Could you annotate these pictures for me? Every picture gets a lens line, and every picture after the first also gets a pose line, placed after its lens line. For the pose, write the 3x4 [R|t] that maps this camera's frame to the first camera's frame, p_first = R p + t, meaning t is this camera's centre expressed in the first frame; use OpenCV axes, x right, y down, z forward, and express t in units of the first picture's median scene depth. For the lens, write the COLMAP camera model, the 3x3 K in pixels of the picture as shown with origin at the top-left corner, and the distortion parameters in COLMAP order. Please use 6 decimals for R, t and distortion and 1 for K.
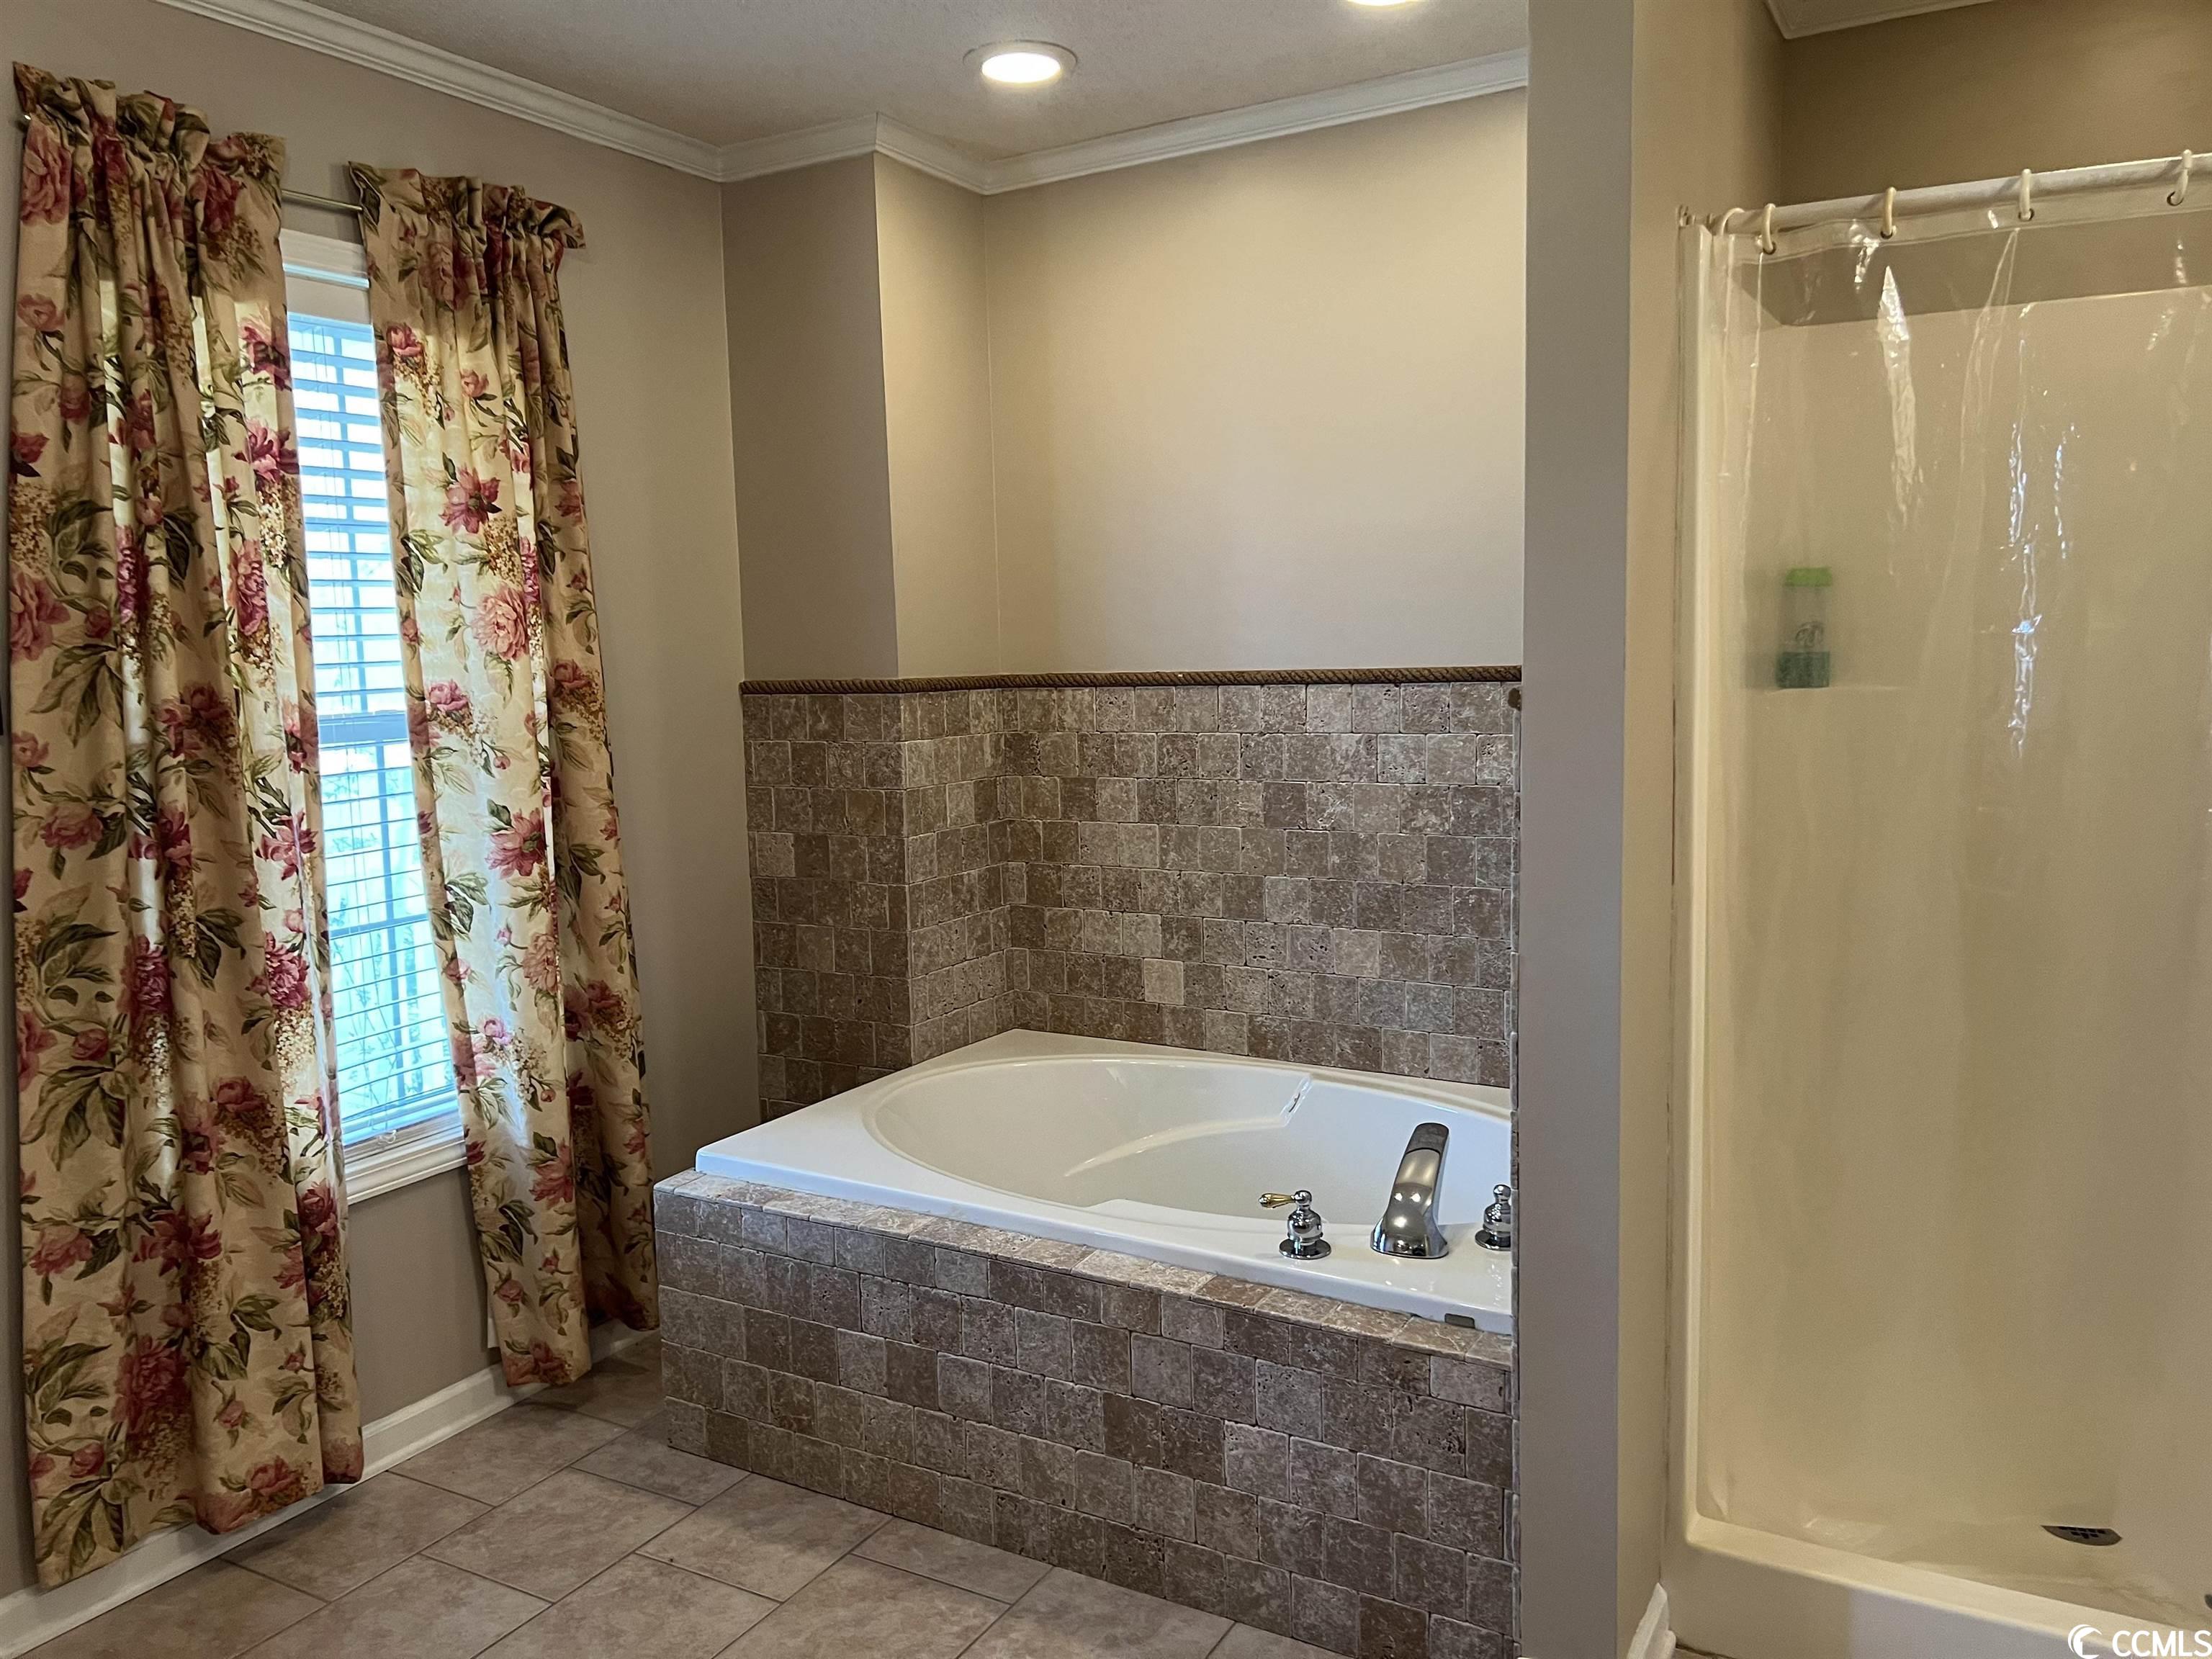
lens RADIAL K [[1651.9, 0, 1099.7], [0, 1651.9, 832.0], [0, 0, 1]] dist [0.040692, -0.046231]
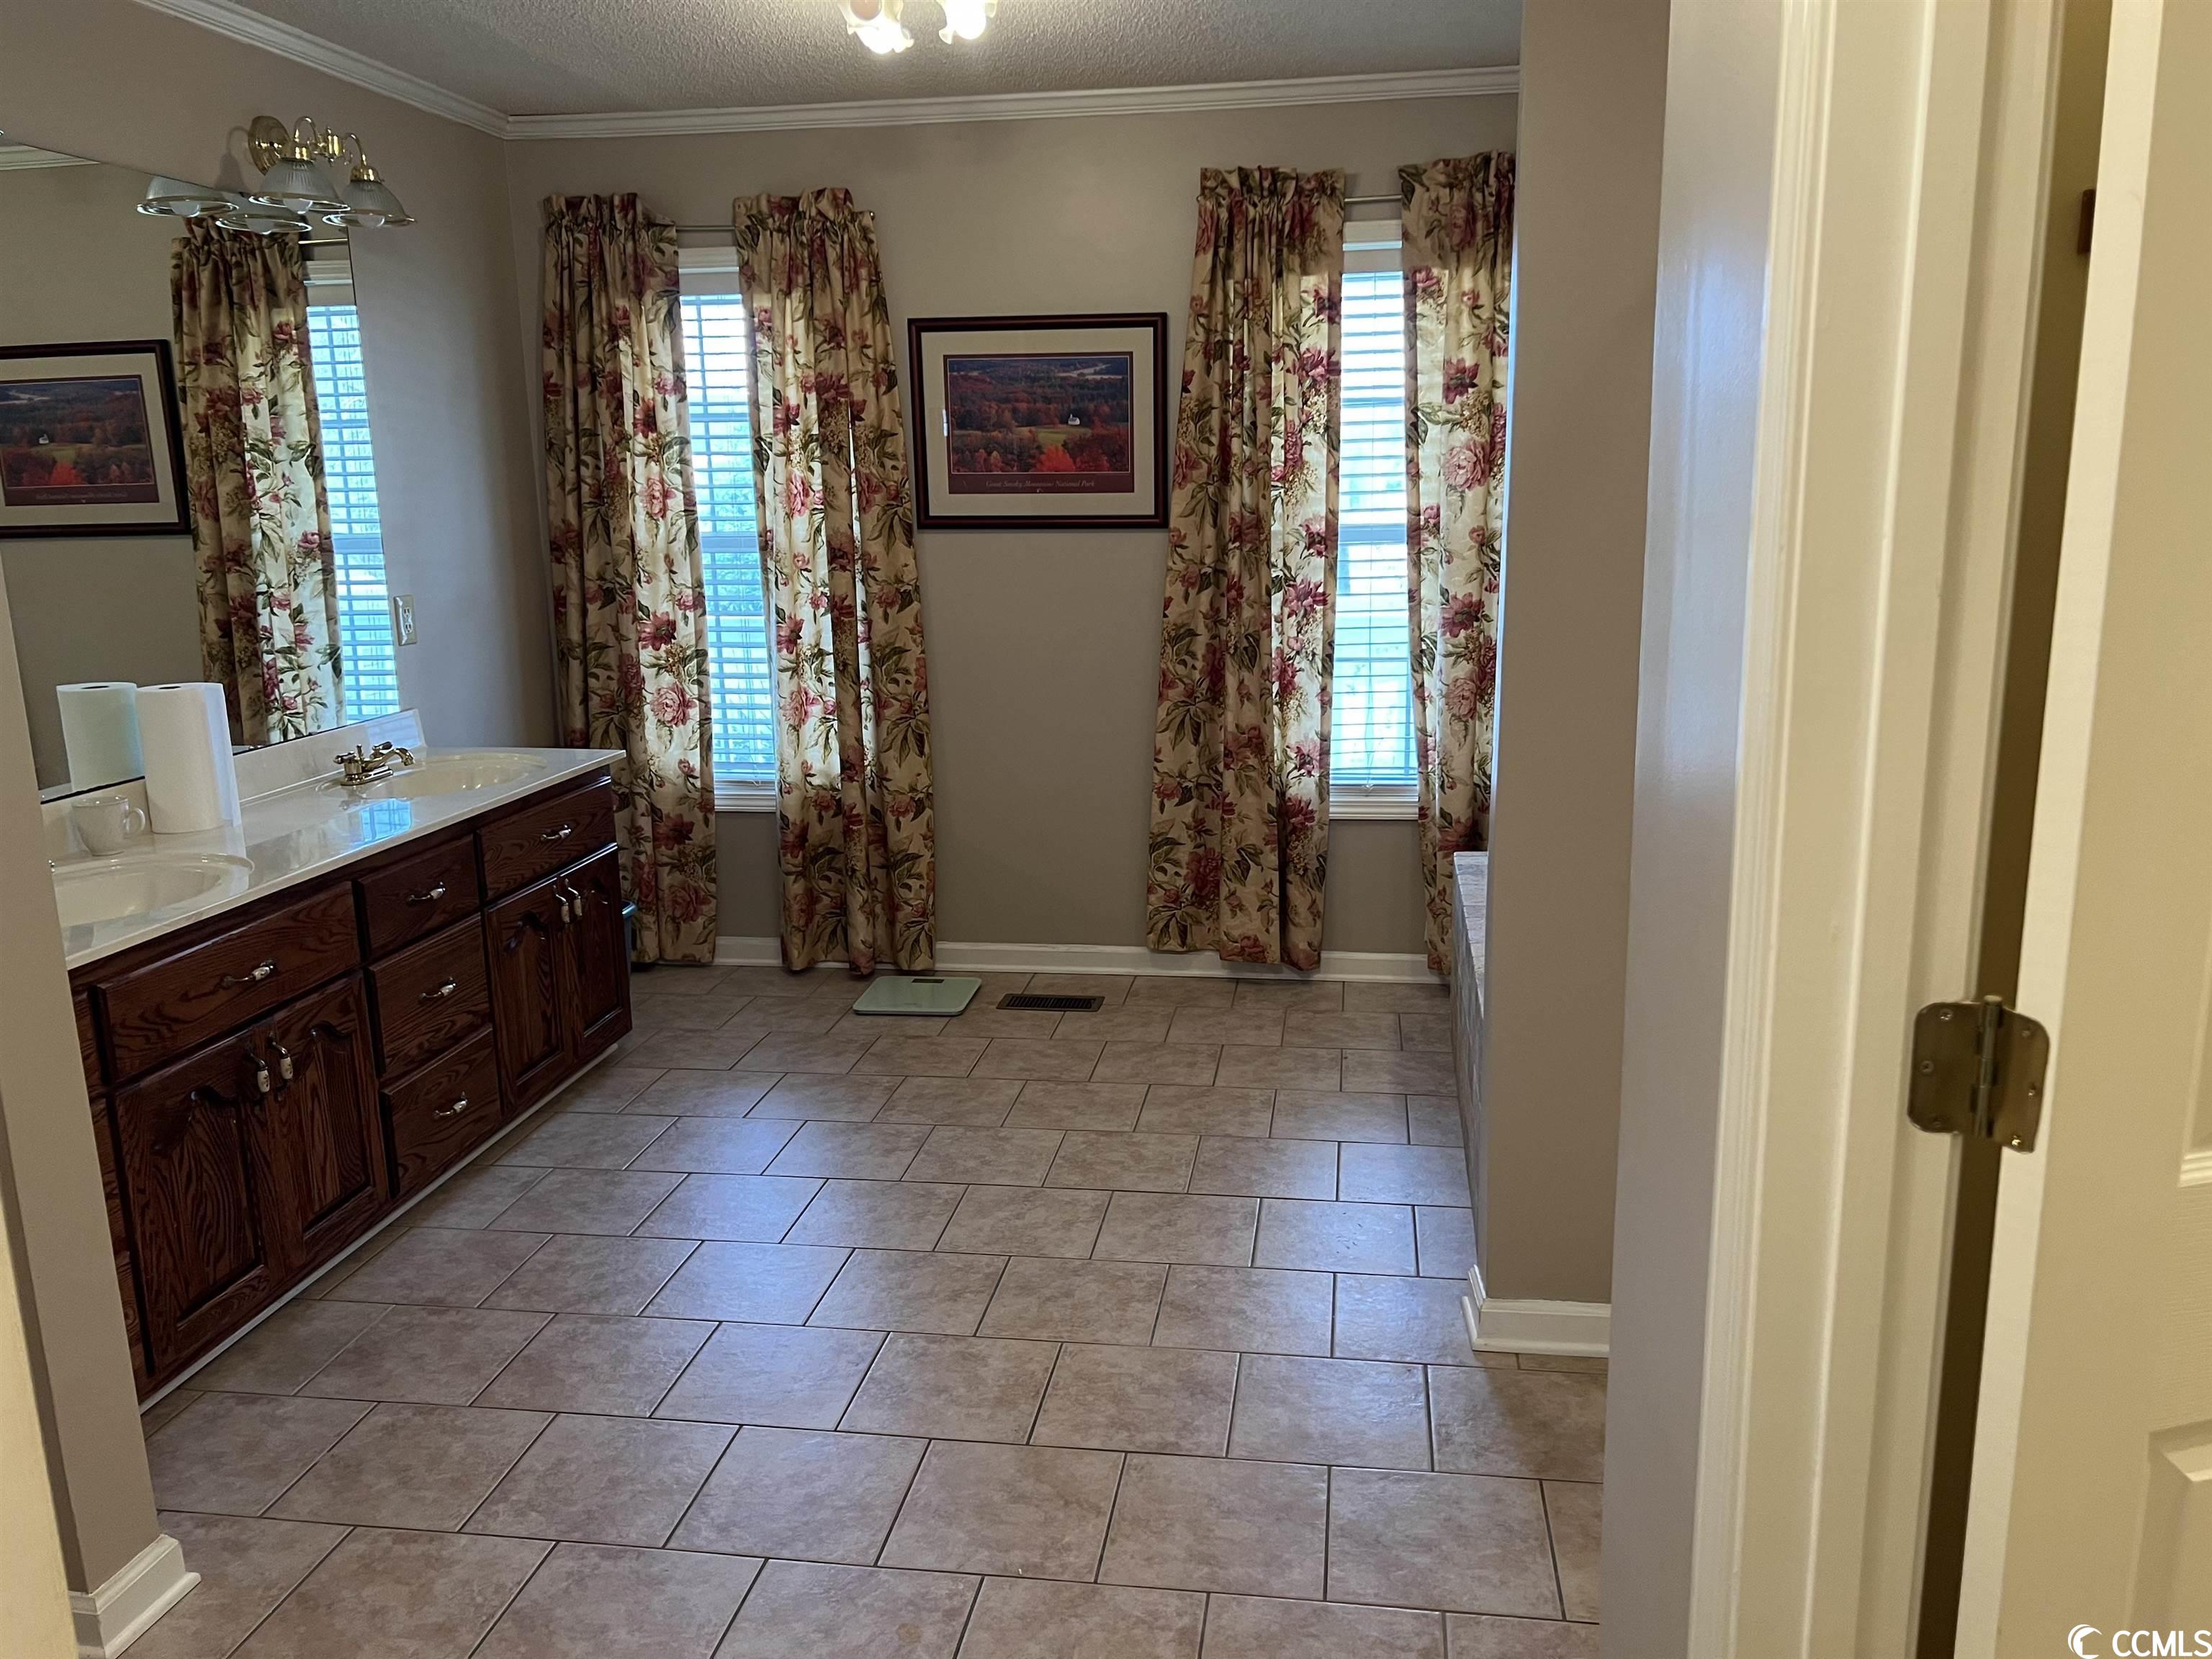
lens RADIAL K [[1651.9, 0, 1136.2], [0, 1651.9, 874.0], [0, 0, 1]] dist [0.040692, -0.046231]
pose [[0.364317, 0.232744, -0.901722, 1.081178], [-0.095272, 0.972501, 0.212521, -0.063974], [0.926389, 0.008484, 0.376473, 0.192403]]
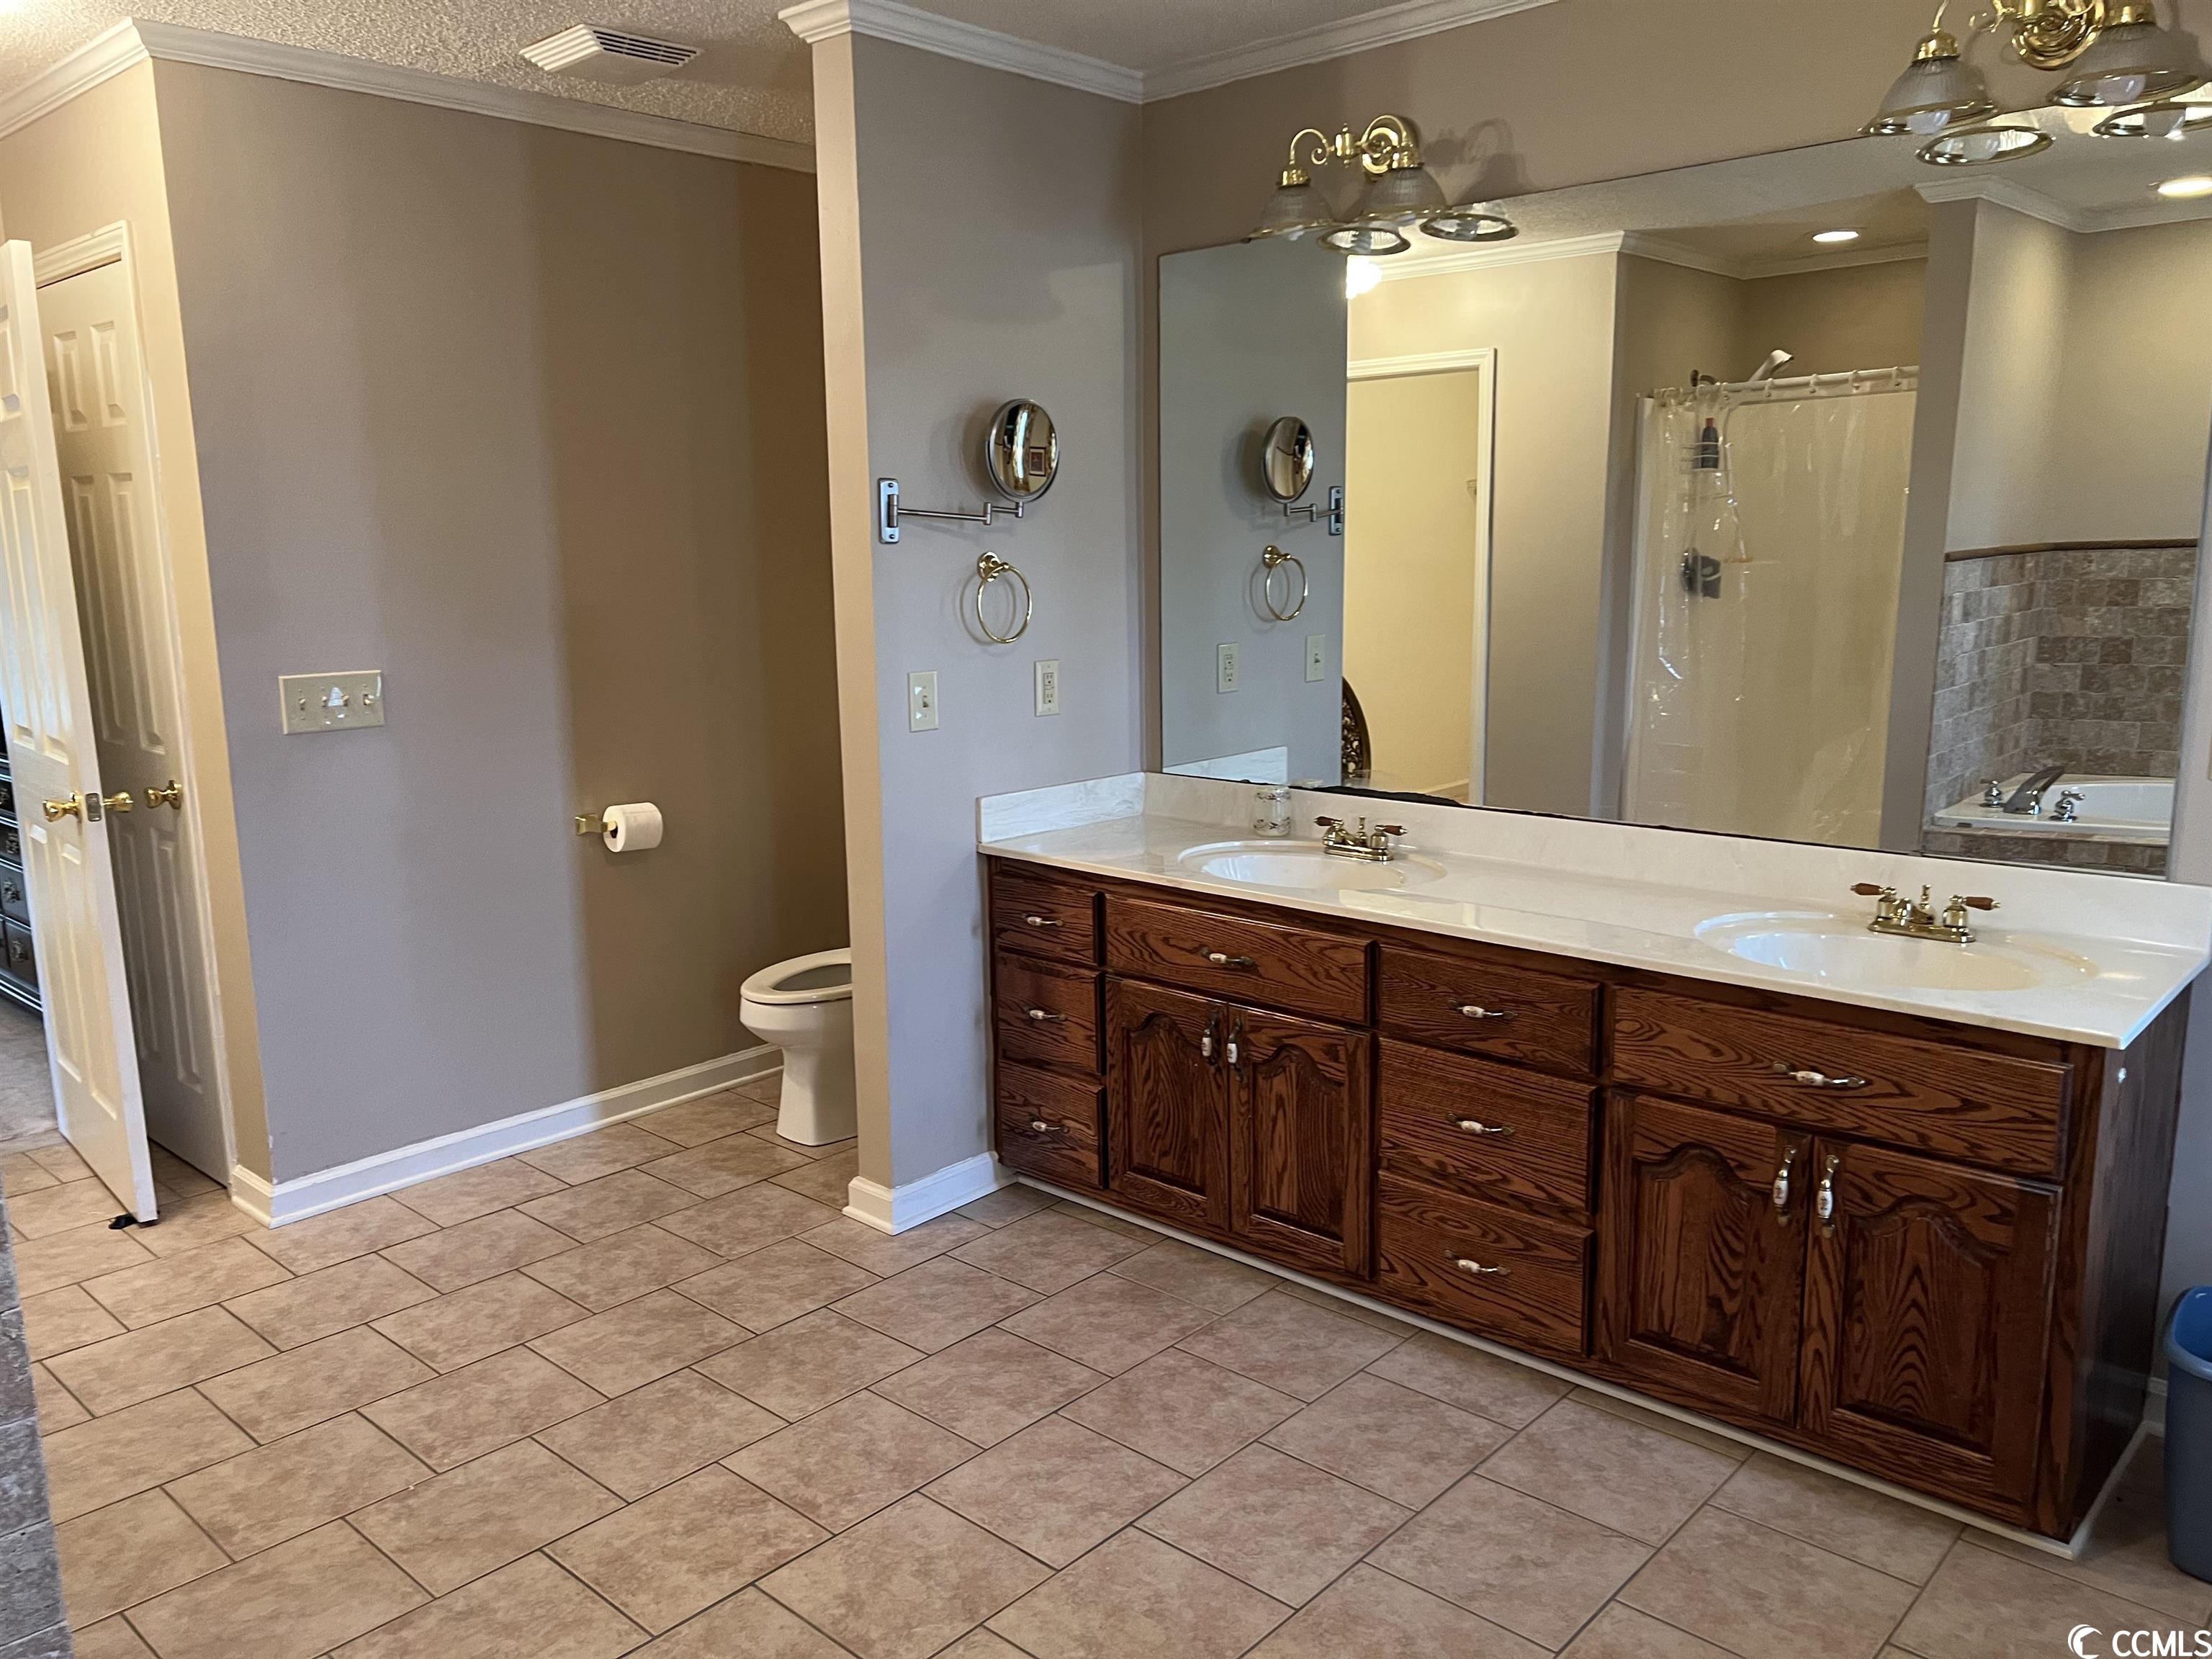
lens RADIAL K [[1651.9, 0, 1066.9], [0, 1651.9, 837.1], [0, 0, 1]] dist [0.040692, -0.046231]
pose [[-0.970387, -0.011728, 0.241269, -0.273204], [0.059289, 0.956701, 0.284969, -0.153618], [-0.234165, 0.290835, -0.927676, 1.198659]]
